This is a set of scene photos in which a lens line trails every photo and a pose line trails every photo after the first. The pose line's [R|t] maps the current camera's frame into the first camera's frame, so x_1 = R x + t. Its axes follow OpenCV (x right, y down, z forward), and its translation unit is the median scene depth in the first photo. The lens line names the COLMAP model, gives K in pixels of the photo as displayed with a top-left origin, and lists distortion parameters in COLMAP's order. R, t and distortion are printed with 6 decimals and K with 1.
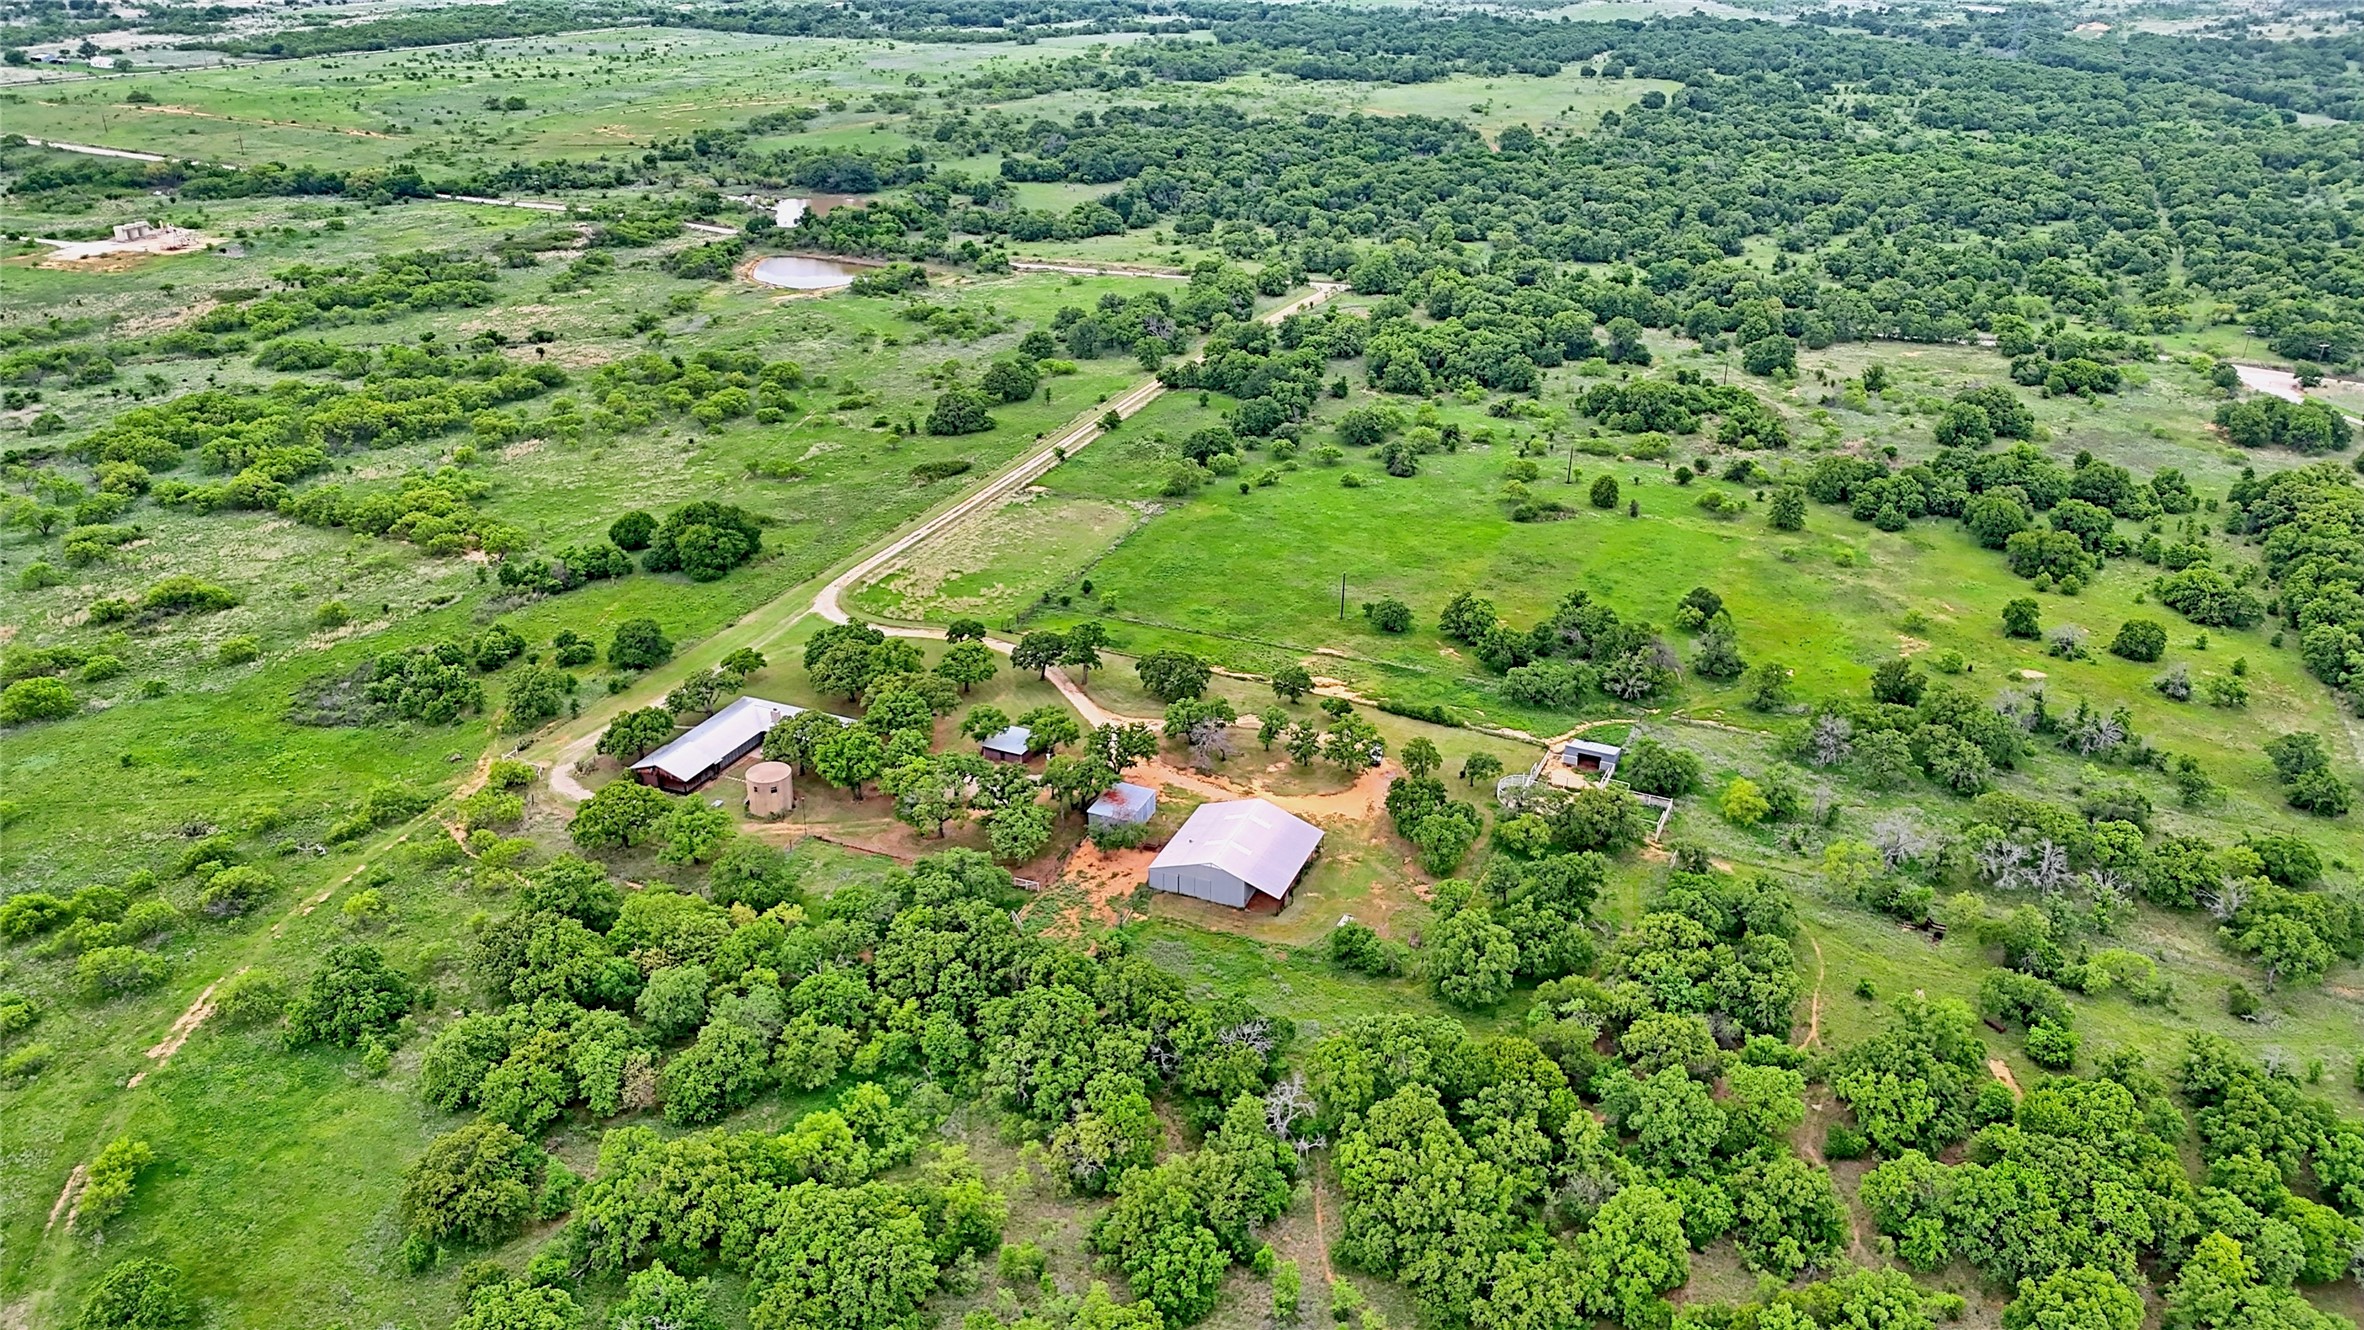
lens RADIAL K [[1736.8, 0, 1200.7], [0, 1736.8, 666.6], [0, 0, 1]] dist [0.040587, -0.044344]
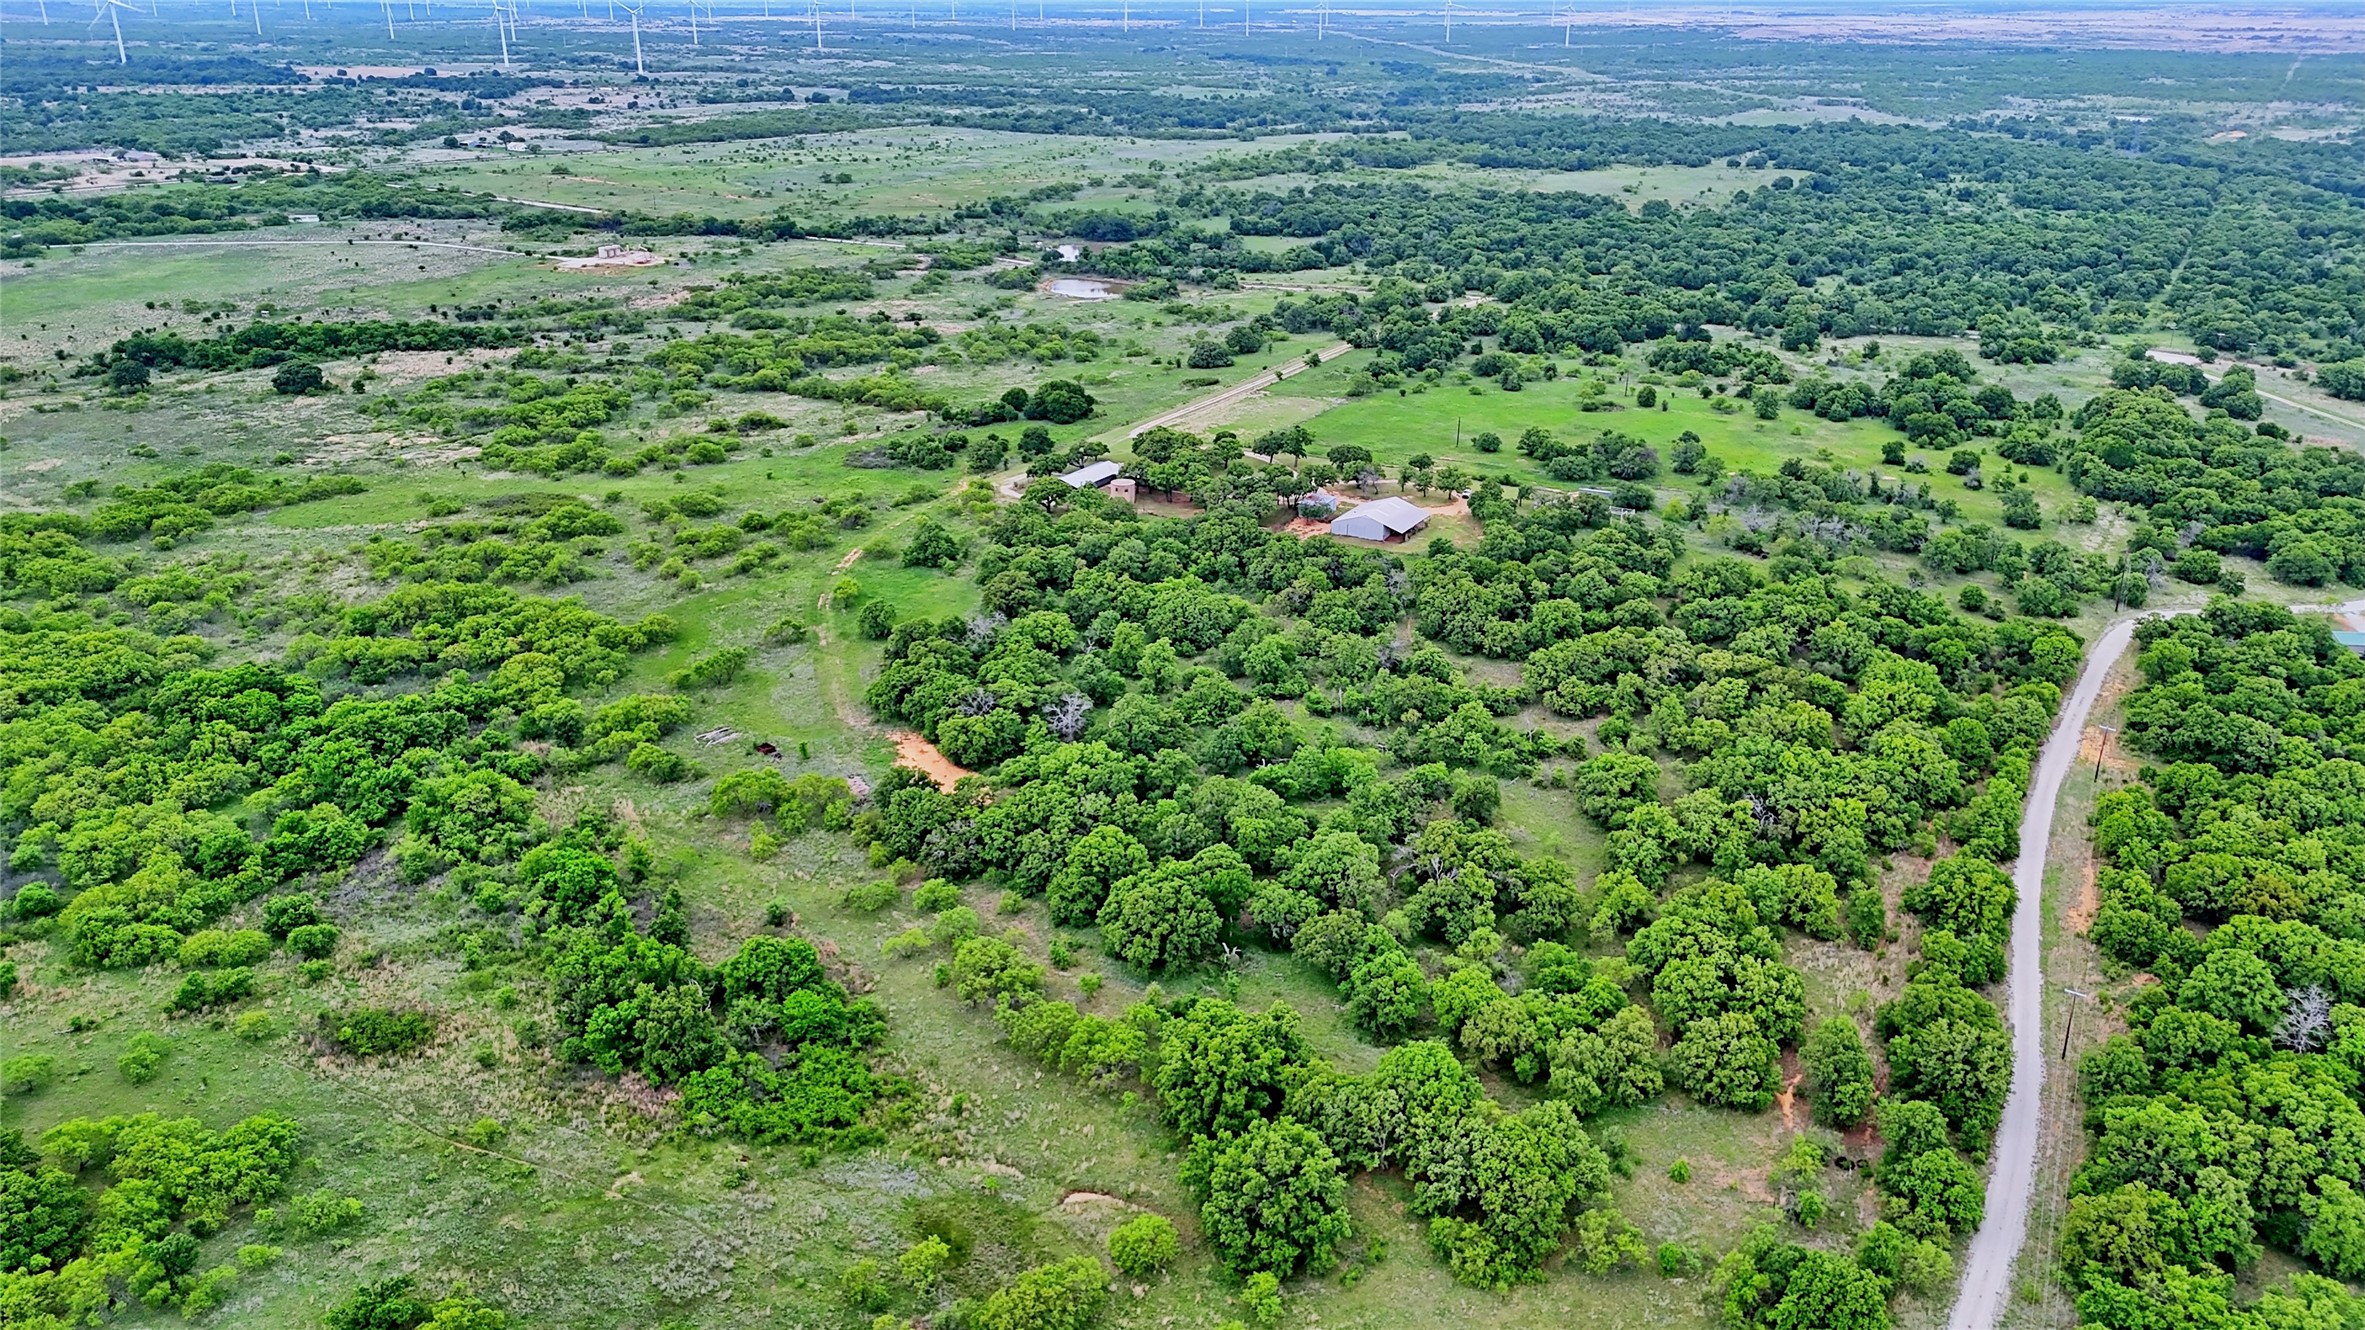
lens RADIAL K [[1737.6, 0, 1181.2], [0, 1737.6, 669.1], [0, 0, 1]] dist [0.040587, -0.044344]
pose [[0.992584, 0.041328, -0.114319, 0.009373], [-0.048125, 0.997194, -0.057342, 0.133010], [0.111629, 0.062418, 0.991788, -0.287289]]
